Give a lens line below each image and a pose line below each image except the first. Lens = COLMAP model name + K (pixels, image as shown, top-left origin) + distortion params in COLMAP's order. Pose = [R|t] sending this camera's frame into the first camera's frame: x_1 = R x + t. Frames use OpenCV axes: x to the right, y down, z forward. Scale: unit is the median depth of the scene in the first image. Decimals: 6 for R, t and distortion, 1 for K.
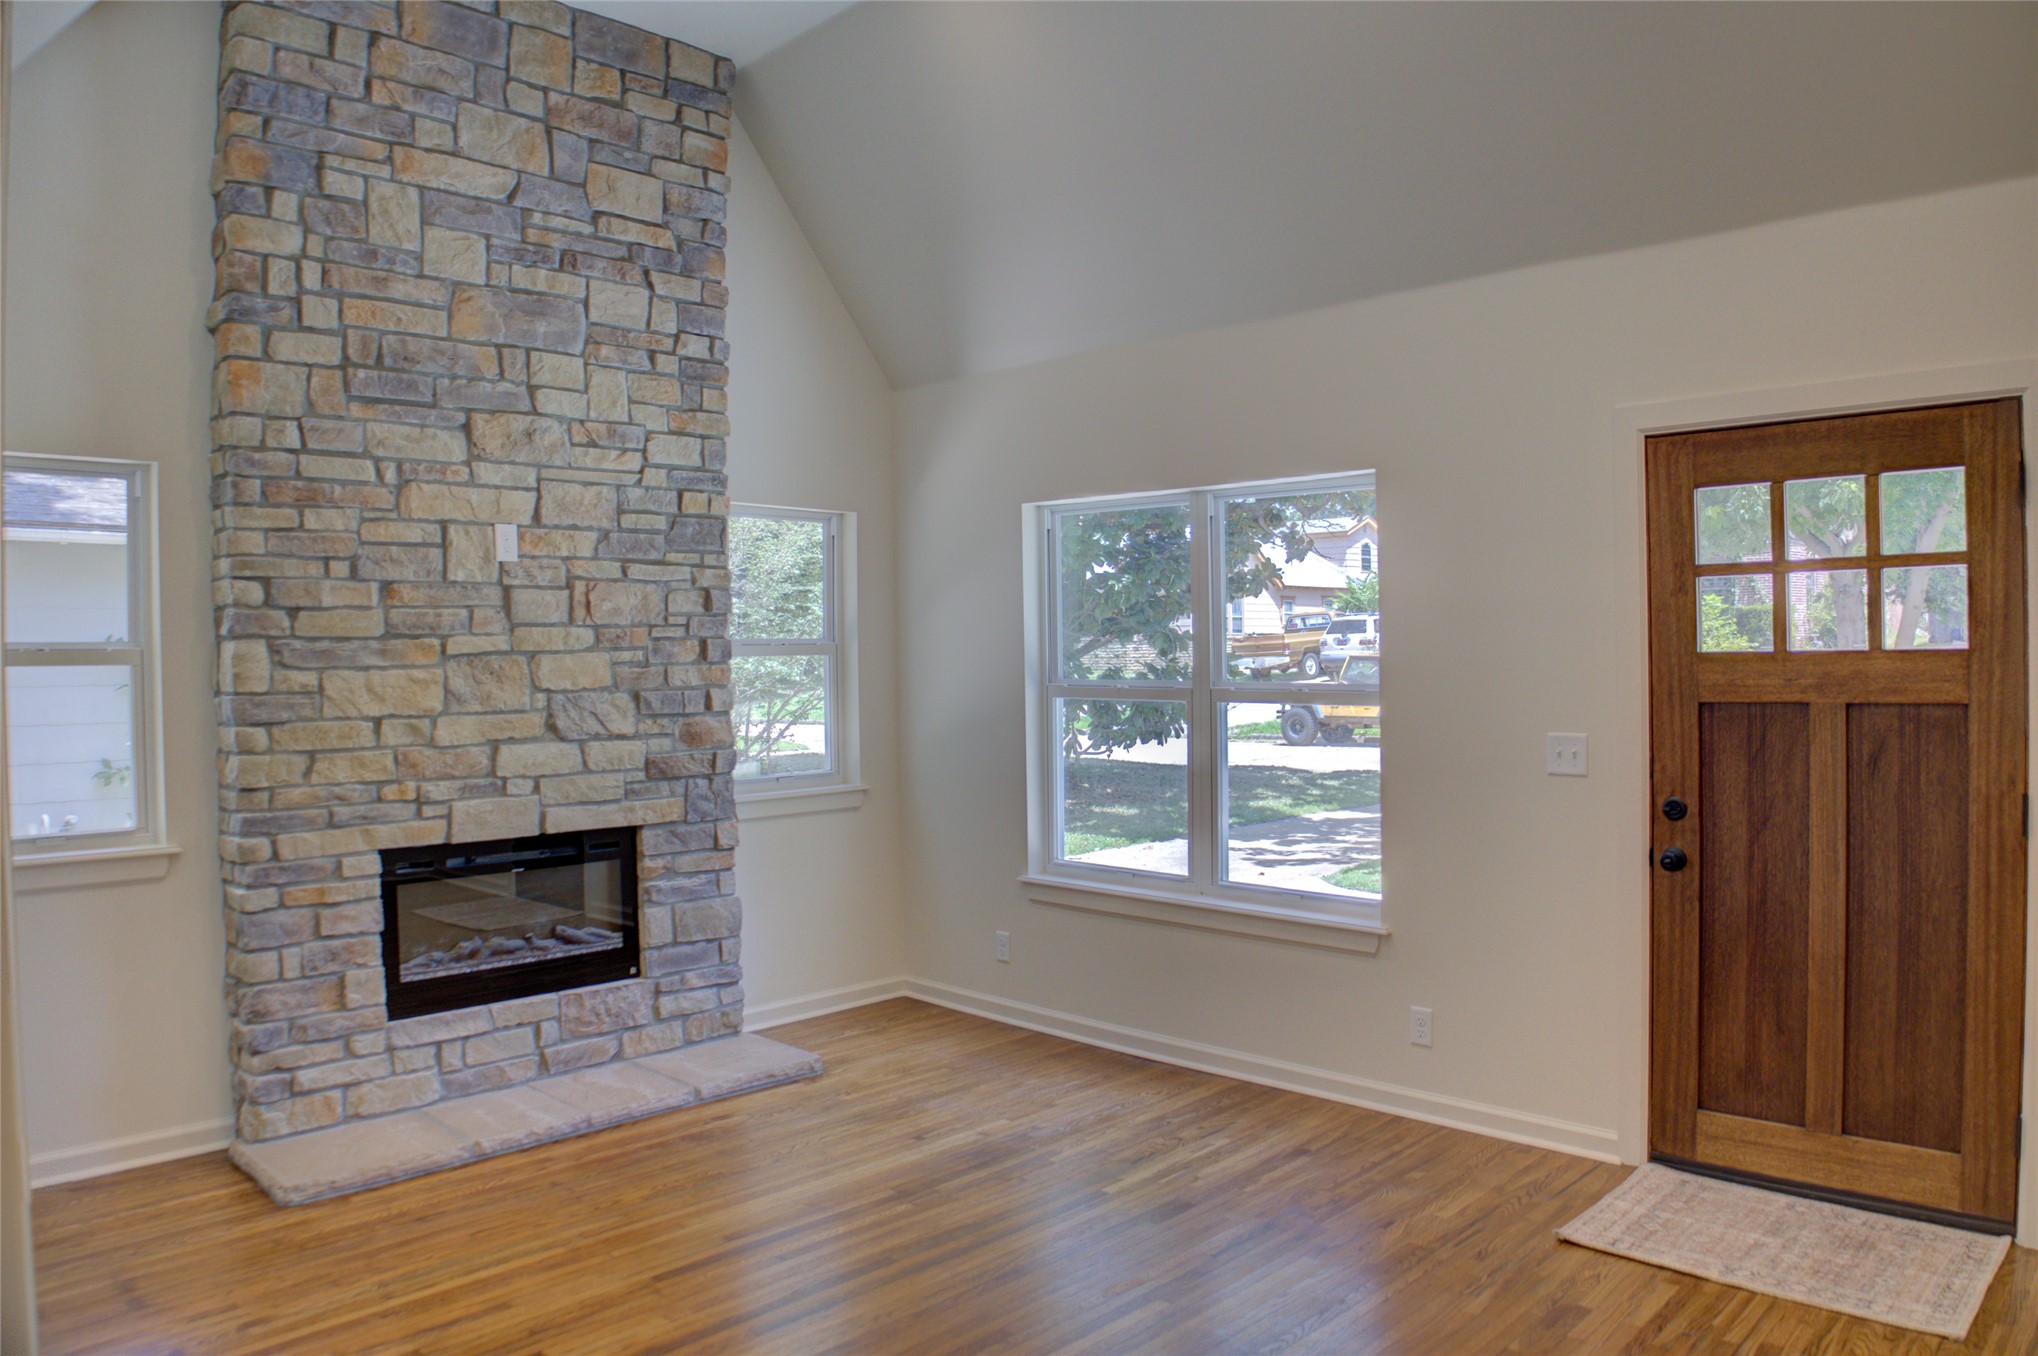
lens RADIAL K [[1382.5, 0, 1040.8], [0, 1382.5, 673.2], [0, 0, 1]] dist [-0.147878, 0.074519]
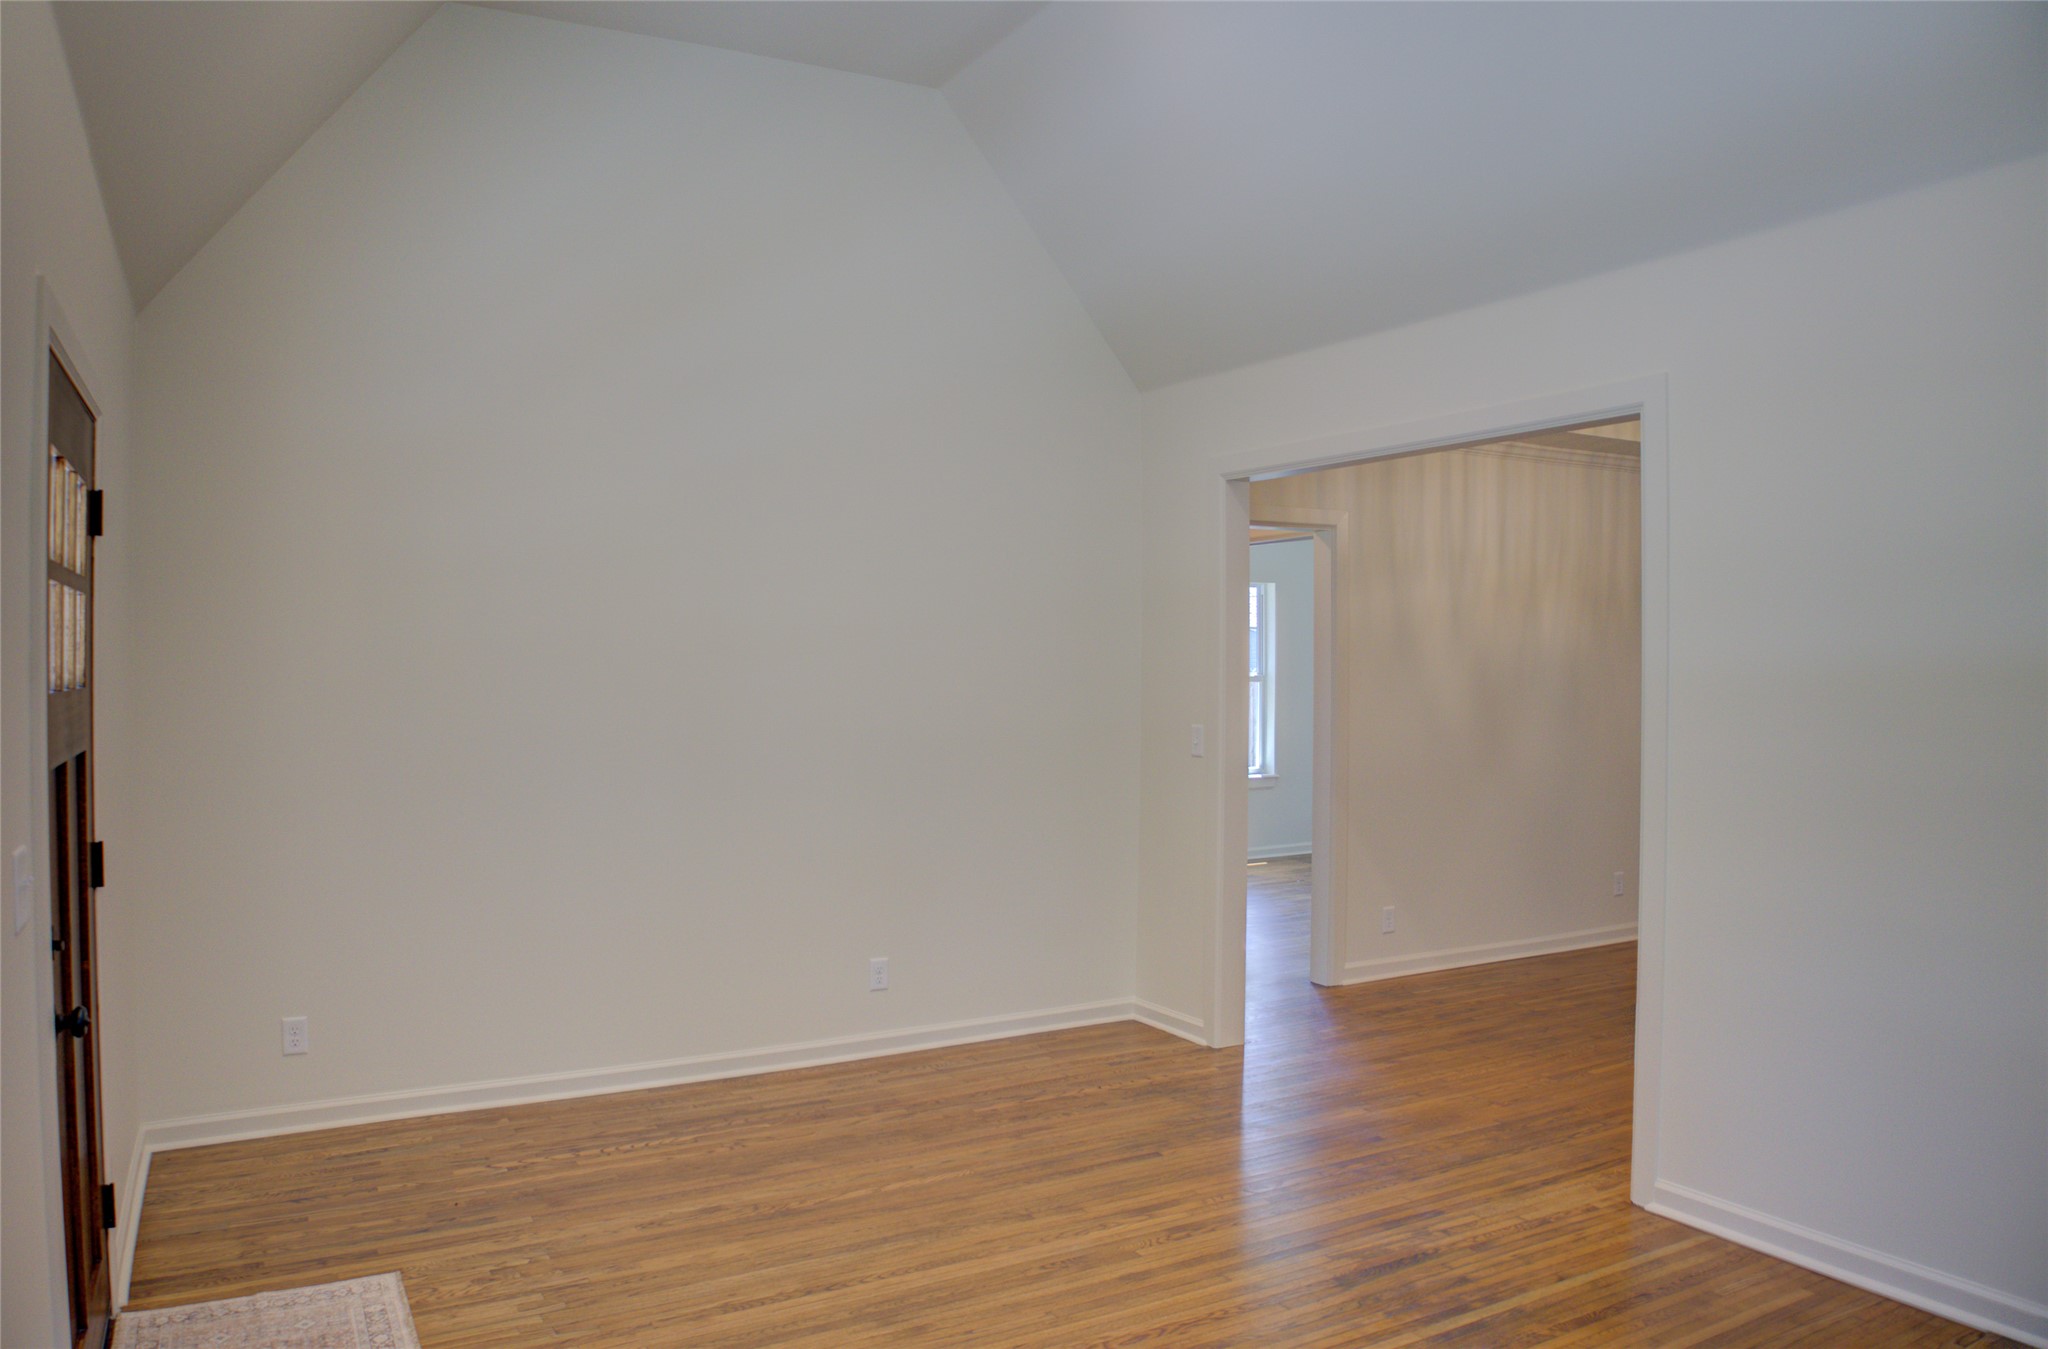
lens RADIAL K [[1476.1, 0, 1024.0], [0, 1476.1, 674.5], [0, 0, 1]] dist [-0.165915, 0.083154]
pose [[-0.956138, 0.020371, 0.292207, -0.139523], [0.025539, 0.999577, 0.013880, -0.016633], [-0.291801, 0.020734, -0.956254, 1.366259]]
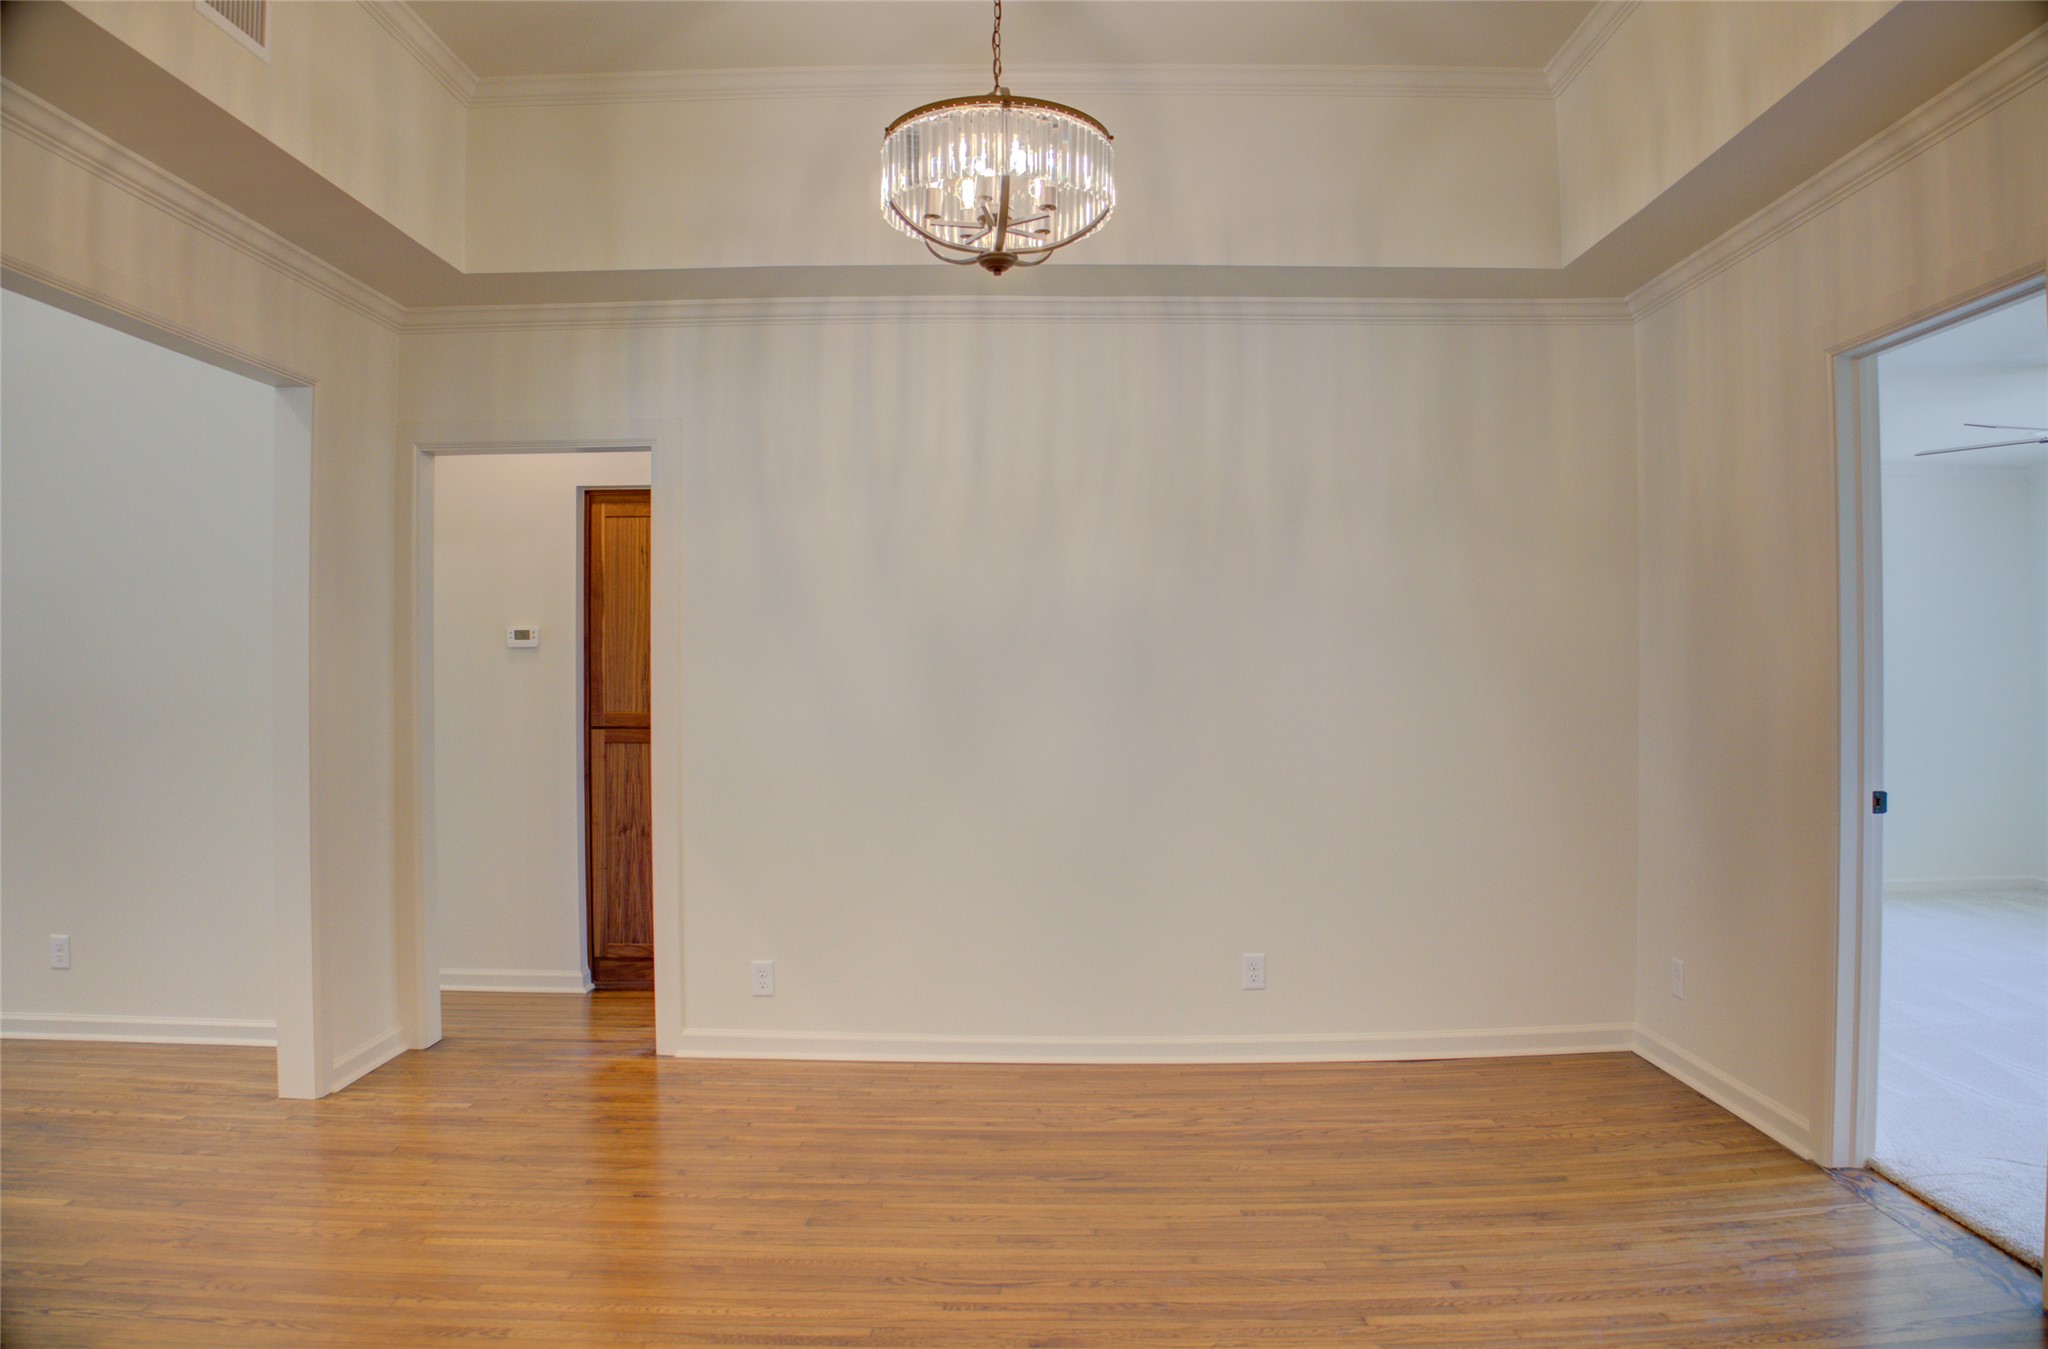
lens RADIAL K [[1383.8, 0, 1020.0], [0, 1383.8, 677.9], [0, 0, 1]] dist [-0.126788, 0.031736]
pose [[-0.683633, 0.018721, 0.729586, -1.038509], [0.025474, 0.999674, -0.001781, 0.058005], [-0.729381, 0.017367, -0.683887, 0.261452]]
